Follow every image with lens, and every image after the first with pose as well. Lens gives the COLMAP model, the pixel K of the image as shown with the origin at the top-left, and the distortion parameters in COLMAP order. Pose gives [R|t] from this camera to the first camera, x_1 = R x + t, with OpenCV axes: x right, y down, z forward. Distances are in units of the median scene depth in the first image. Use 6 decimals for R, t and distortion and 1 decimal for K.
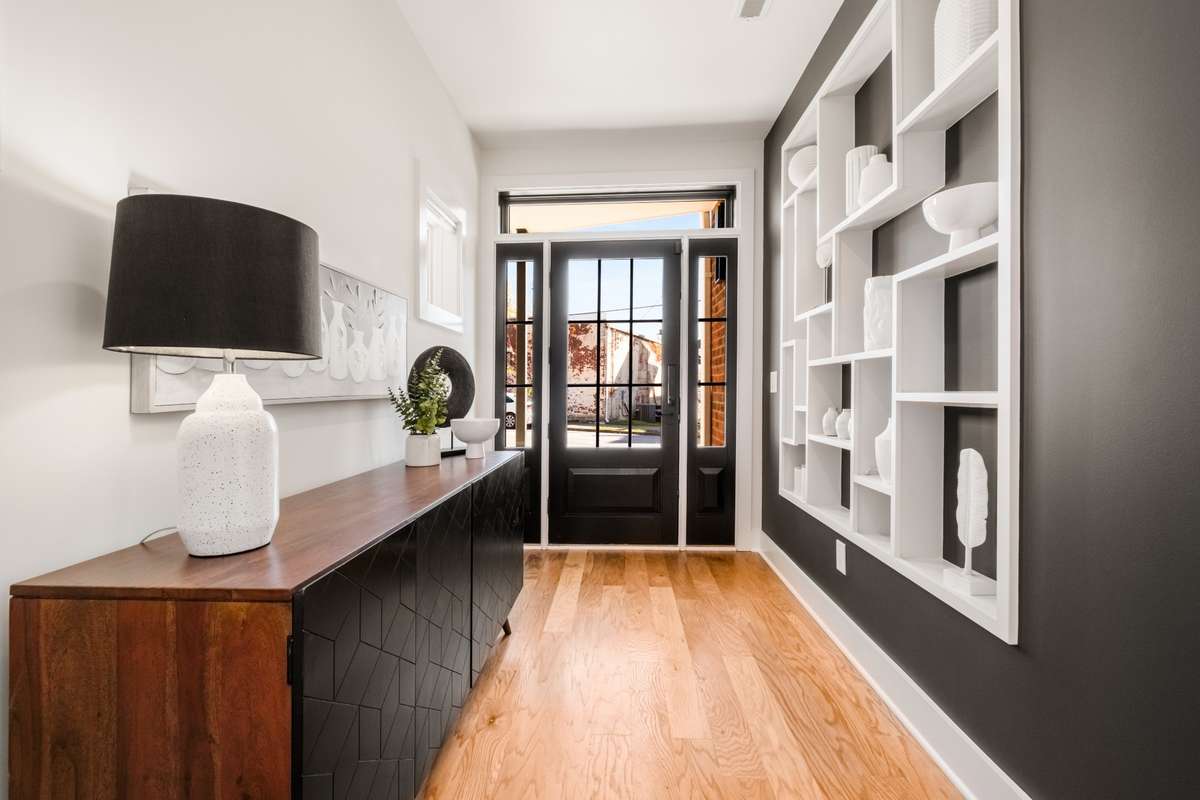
lens RADIAL K [[524.9, 0, 598.8], [0, 524.9, 392.5], [0, 0, 1]] dist [0.000105, 0.000004]
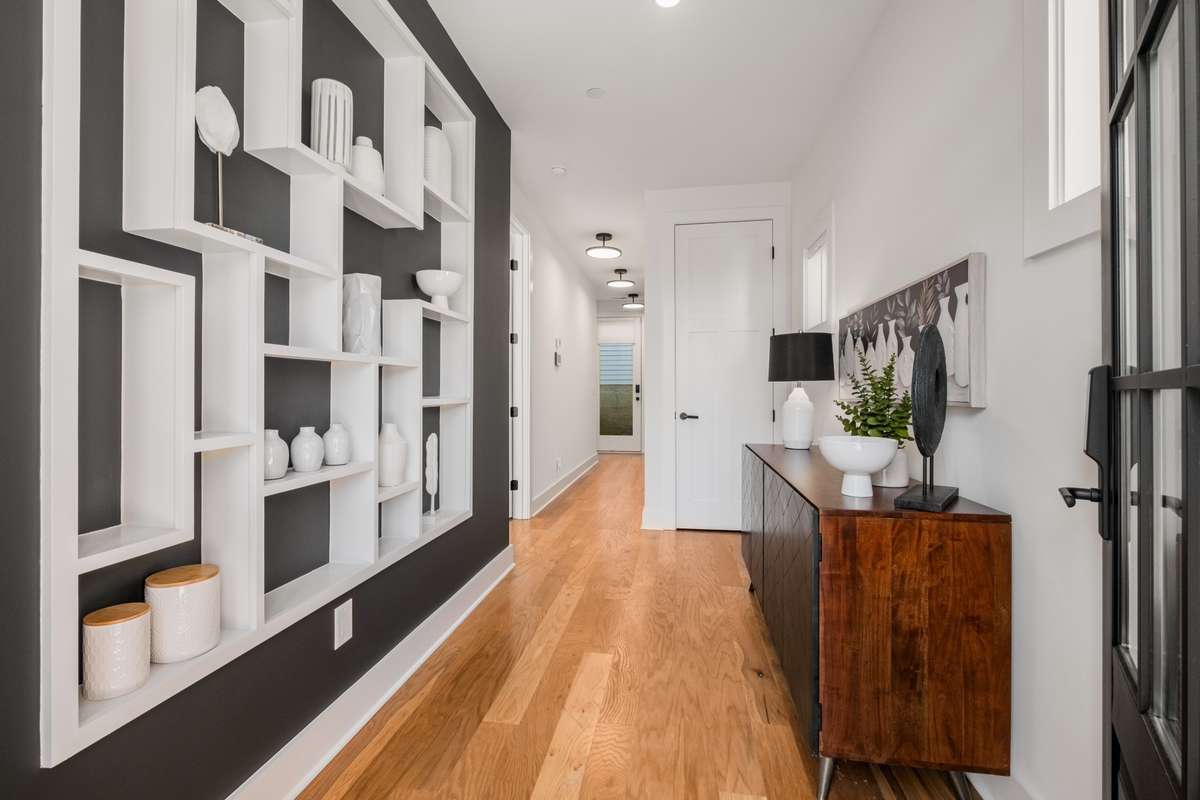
lens RADIAL K [[524.9, 0, 600.1], [0, 524.9, 392.3], [0, 0, 1]] dist [0.000105, 0.000004]
pose [[-0.993790, 0.002850, 0.111237, 0.019416], [0.003624, 0.999971, 0.006760, -0.019591], [-0.111215, 0.007121, -0.993771, 2.045726]]
